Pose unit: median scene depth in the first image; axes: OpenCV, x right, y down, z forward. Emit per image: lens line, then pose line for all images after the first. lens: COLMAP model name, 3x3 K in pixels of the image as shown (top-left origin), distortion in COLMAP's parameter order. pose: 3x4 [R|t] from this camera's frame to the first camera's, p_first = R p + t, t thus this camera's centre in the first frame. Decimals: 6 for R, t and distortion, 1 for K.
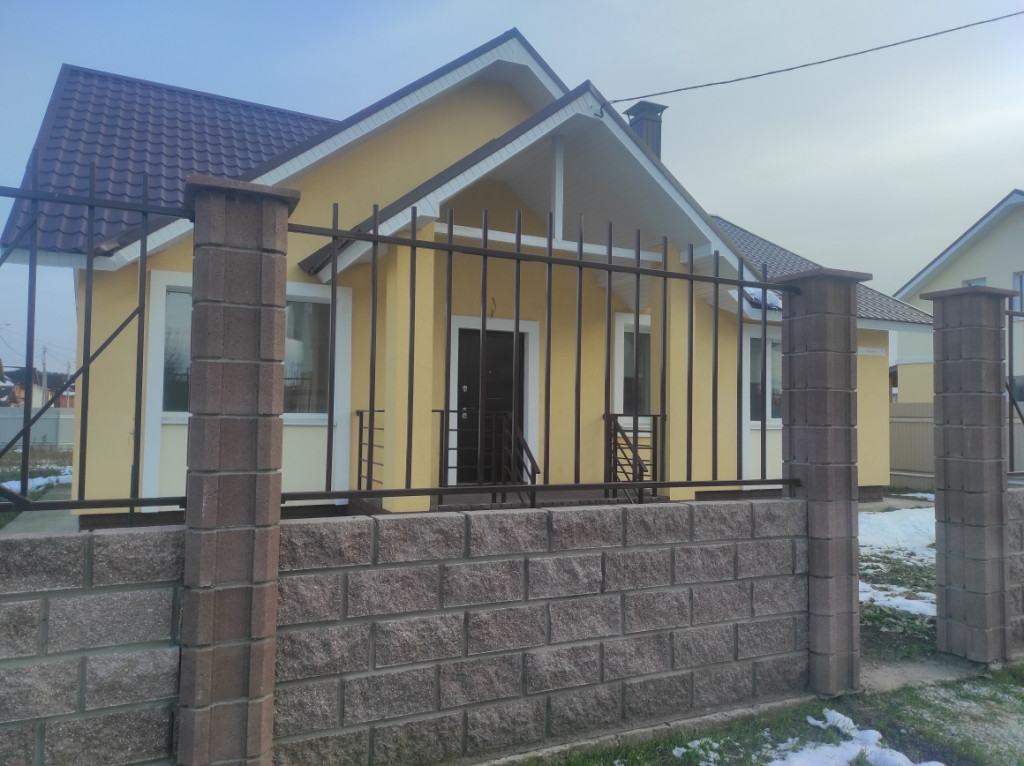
lens RADIAL K [[752.2, 0, 514.0], [0, 752.2, 386.0], [0, 0, 1]] dist [0.054784, -0.058671]
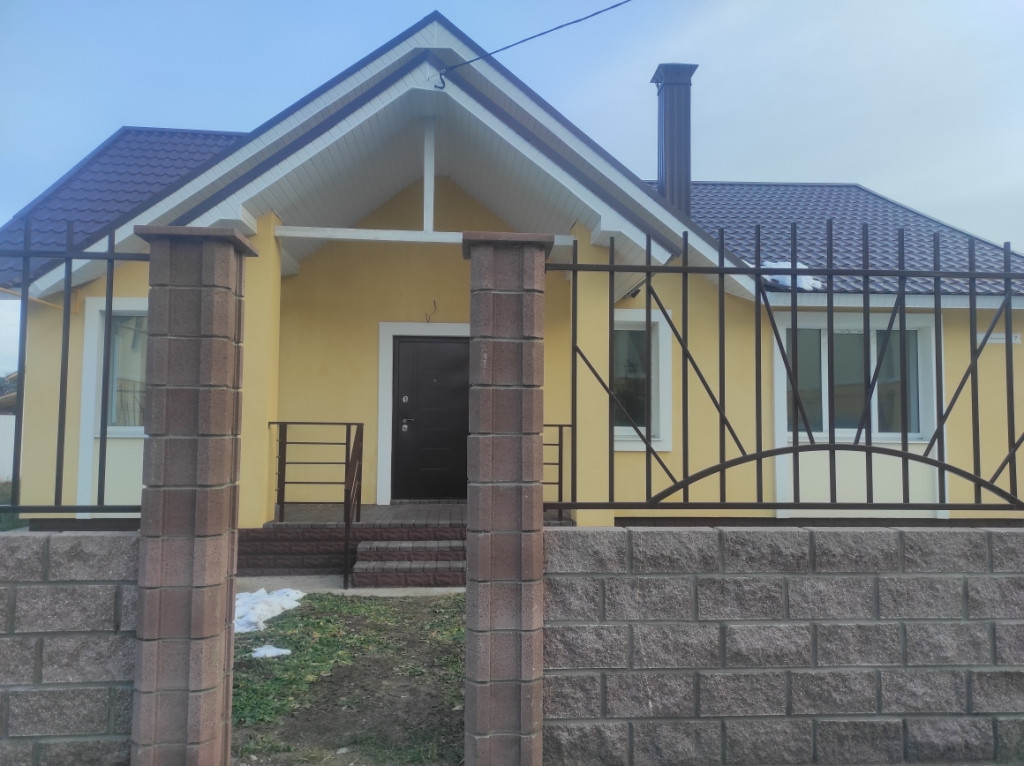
lens RADIAL K [[745.5, 0, 512.2], [0, 745.5, 393.7], [0, 0, 1]] dist [0.010345, 0.004486]
pose [[0.932755, -0.026979, -0.359499, 0.448818], [0.023989, 0.999631, -0.012776, 0.013364], [0.359711, 0.003293, 0.933058, 0.197731]]
